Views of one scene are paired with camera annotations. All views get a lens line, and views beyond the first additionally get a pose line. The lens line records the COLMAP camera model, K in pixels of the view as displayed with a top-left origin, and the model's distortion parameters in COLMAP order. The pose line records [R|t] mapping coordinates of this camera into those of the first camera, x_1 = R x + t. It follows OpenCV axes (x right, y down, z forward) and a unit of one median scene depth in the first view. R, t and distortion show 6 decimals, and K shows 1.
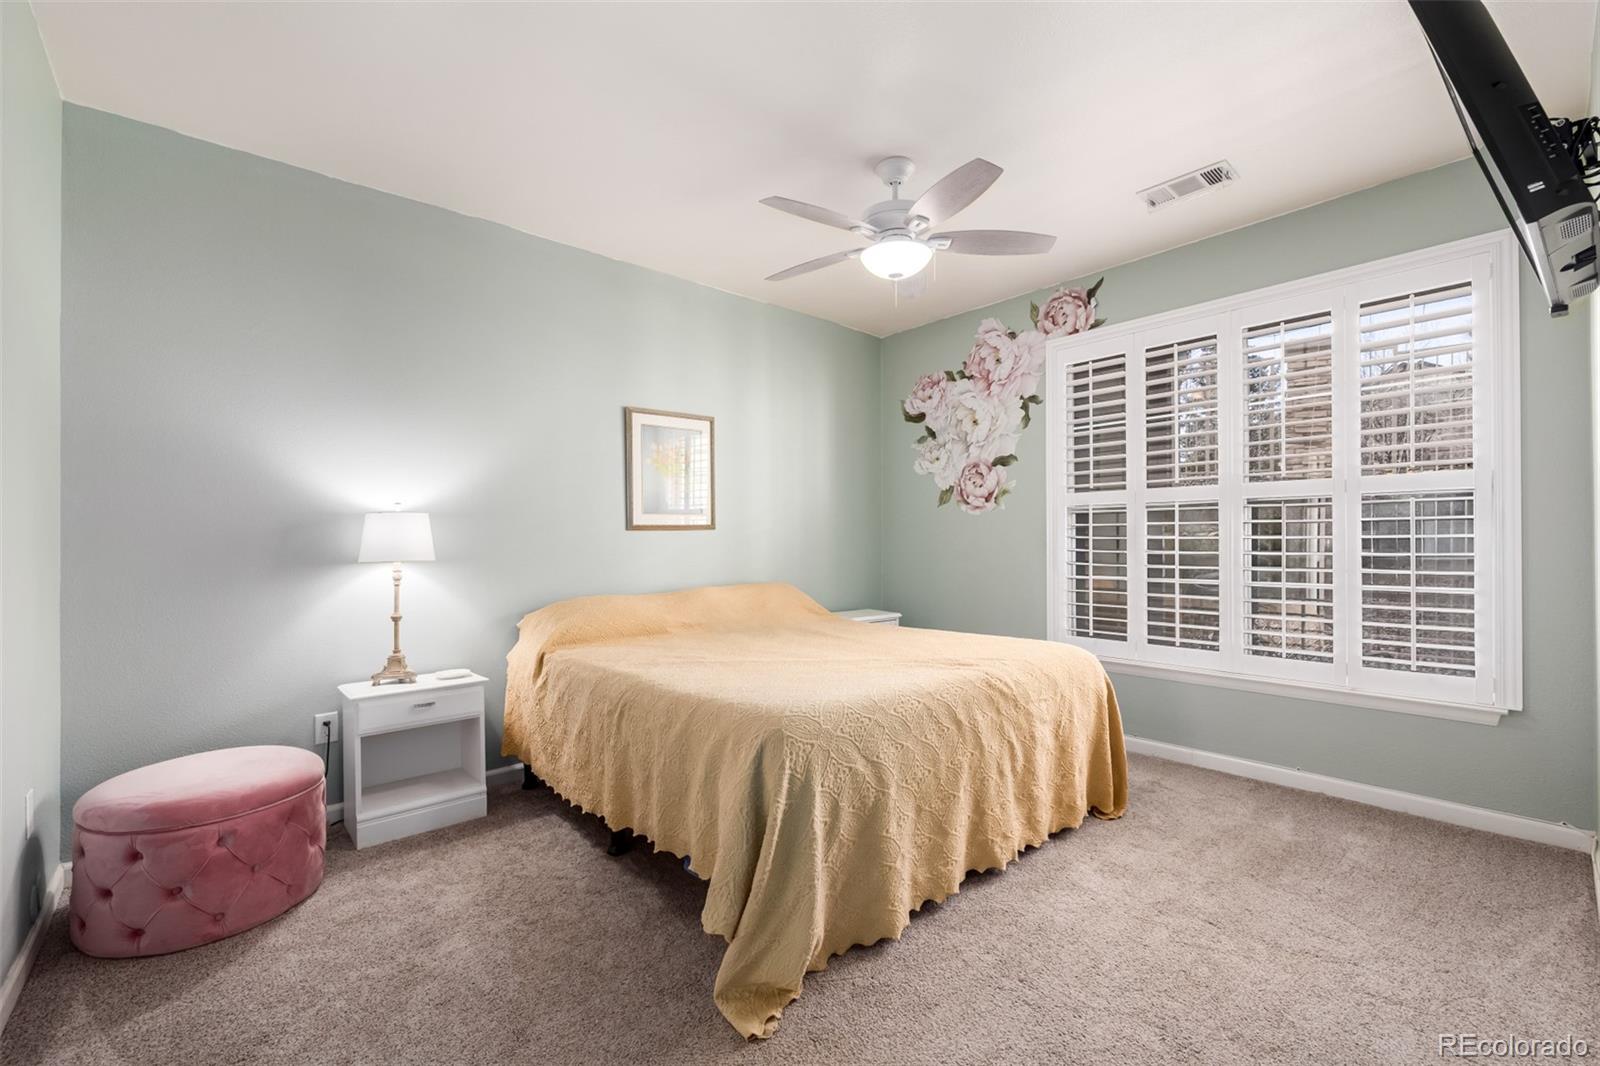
lens RADIAL K [[676.7, 0, 789.3], [0, 676.7, 535.5], [0, 0, 1]] dist [0.001244, 0.000046]
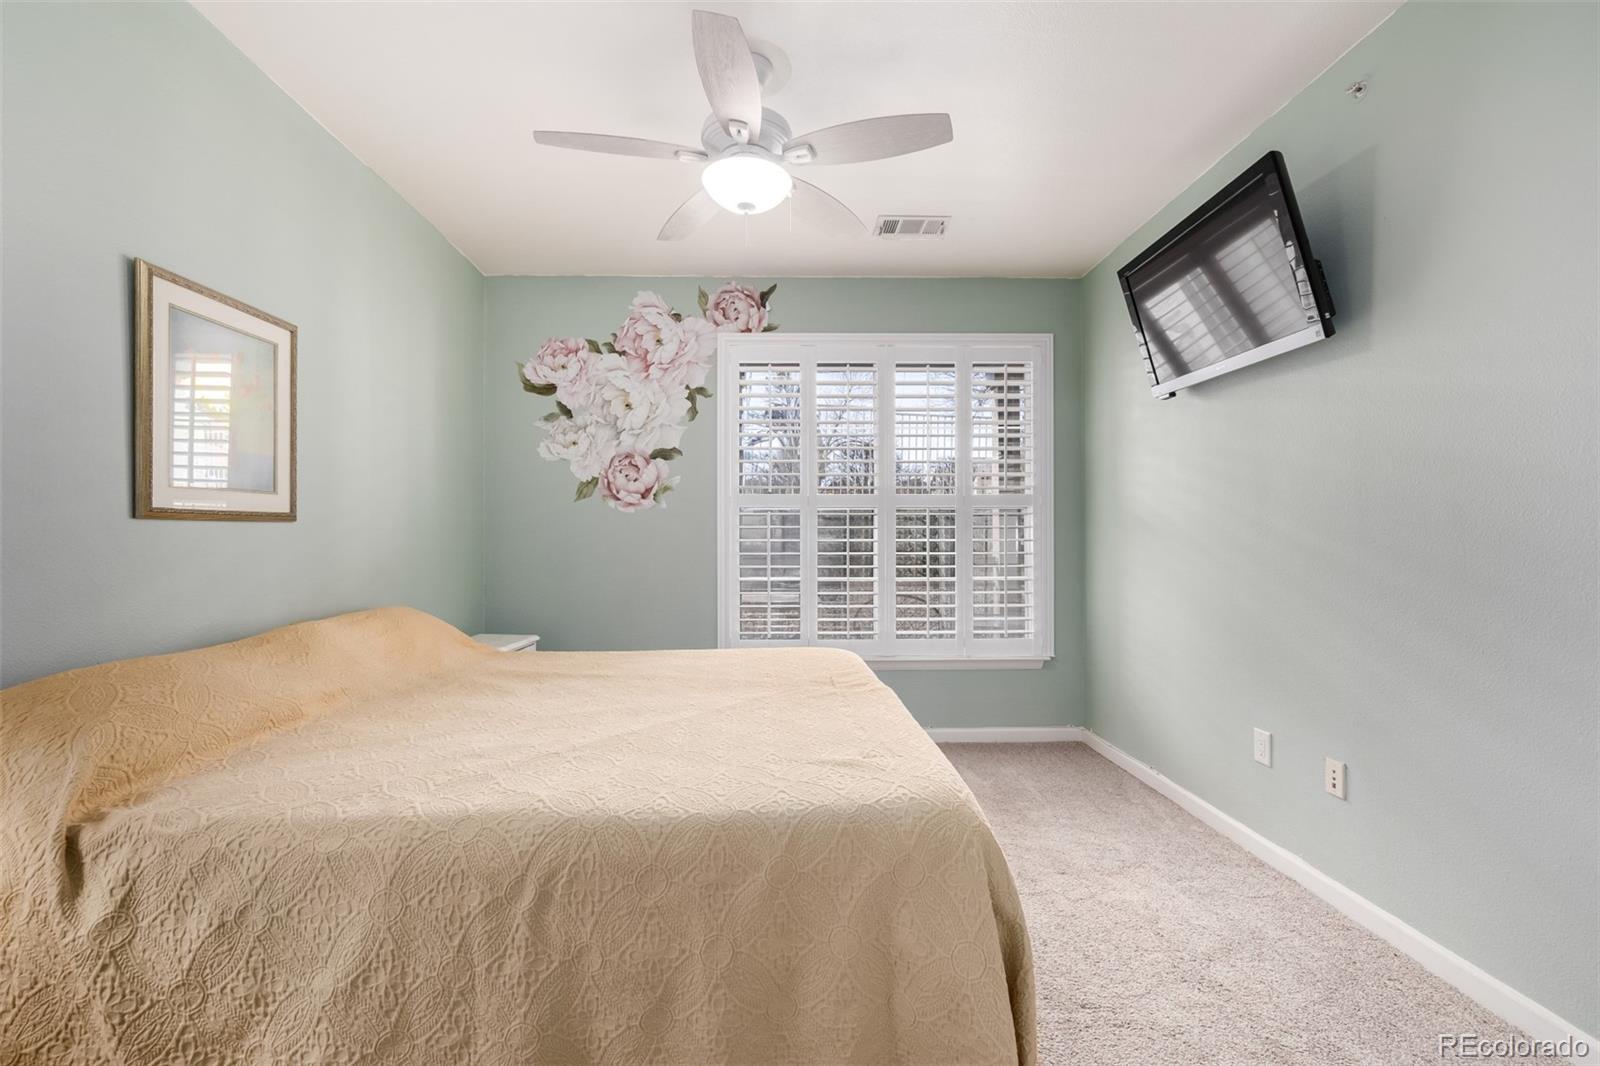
lens RADIAL K [[676.7, 0, 793.5], [0, 676.7, 538.0], [0, 0, 1]] dist [0.001244, 0.000046]
pose [[0.638717, 0.008136, 0.769398, -0.266327], [-0.007932, 0.999961, -0.003989, 0.003851], [-0.769401, -0.003555, 0.638757, 0.291871]]
